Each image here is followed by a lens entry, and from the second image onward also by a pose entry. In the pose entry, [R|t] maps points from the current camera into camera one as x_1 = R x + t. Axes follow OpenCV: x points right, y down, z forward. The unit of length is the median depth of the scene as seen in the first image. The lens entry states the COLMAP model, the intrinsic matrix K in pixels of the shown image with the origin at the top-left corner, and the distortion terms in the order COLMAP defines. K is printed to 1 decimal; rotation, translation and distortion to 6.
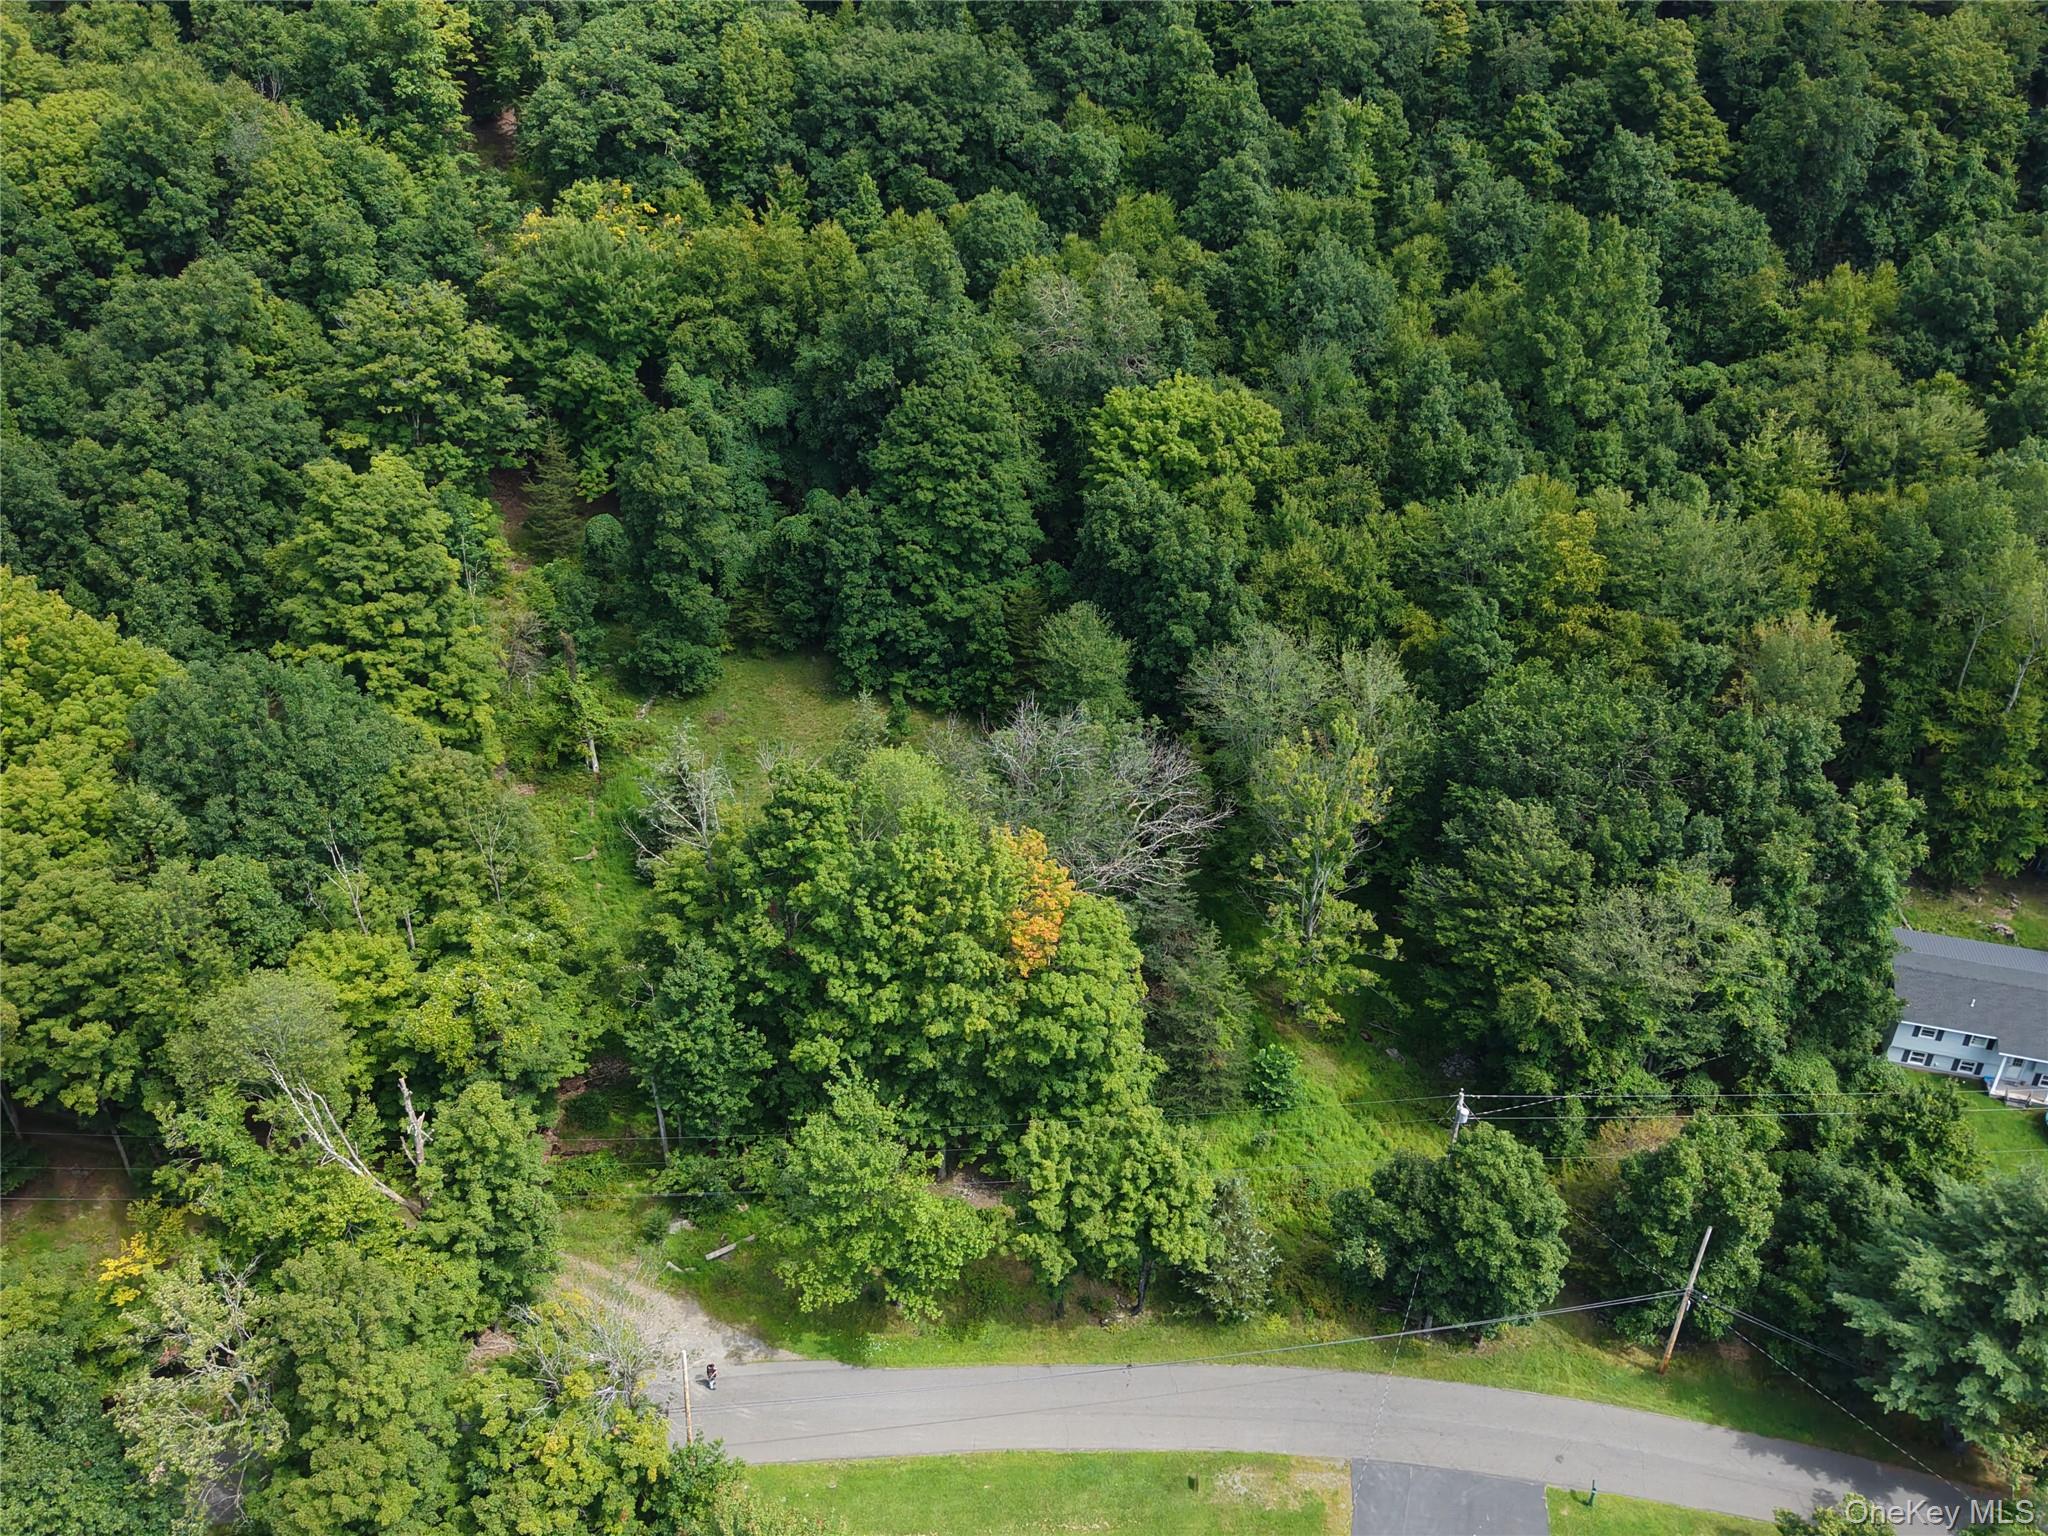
lens RADIAL K [[1701.4, 0, 1026.6], [0, 1701.4, 790.3], [0, 0, 1]] dist [0.073029, -0.129800]
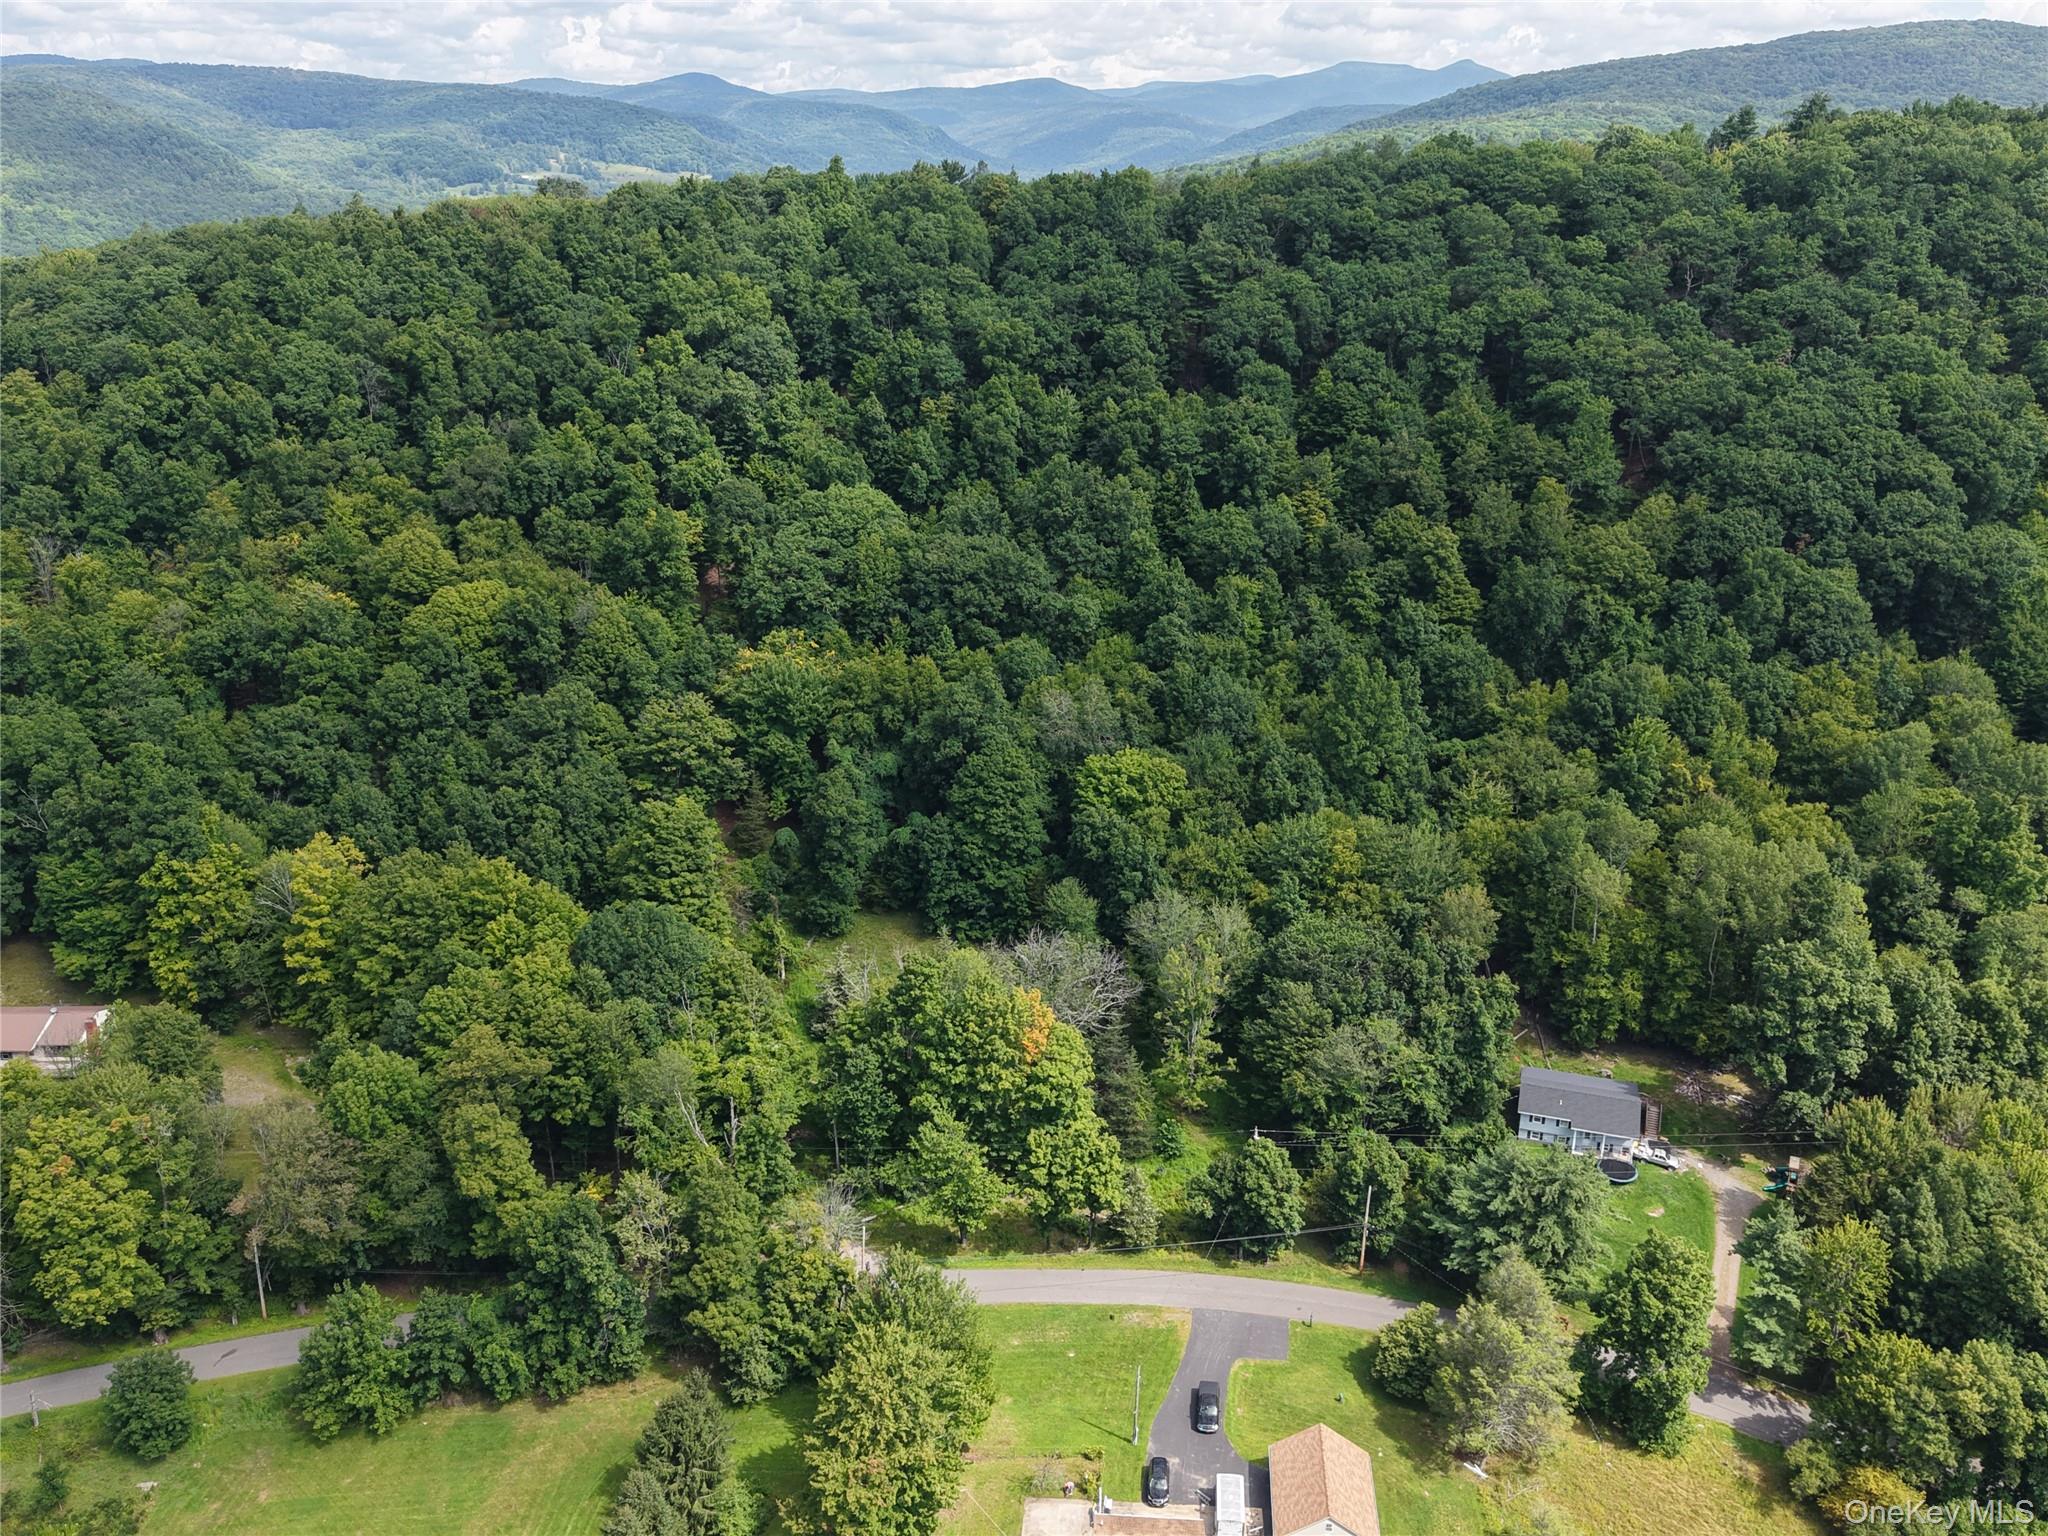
lens RADIAL K [[1701.4, 0, 1019.6], [0, 1701.4, 767.8], [0, 0, 1]] dist [0.073029, -0.129800]
pose [[0.999594, 0.001776, -0.028444, 0.032830], [-0.007086, 0.982207, -0.187667, 0.110050], [0.027605, 0.187792, 0.981821, -0.765688]]
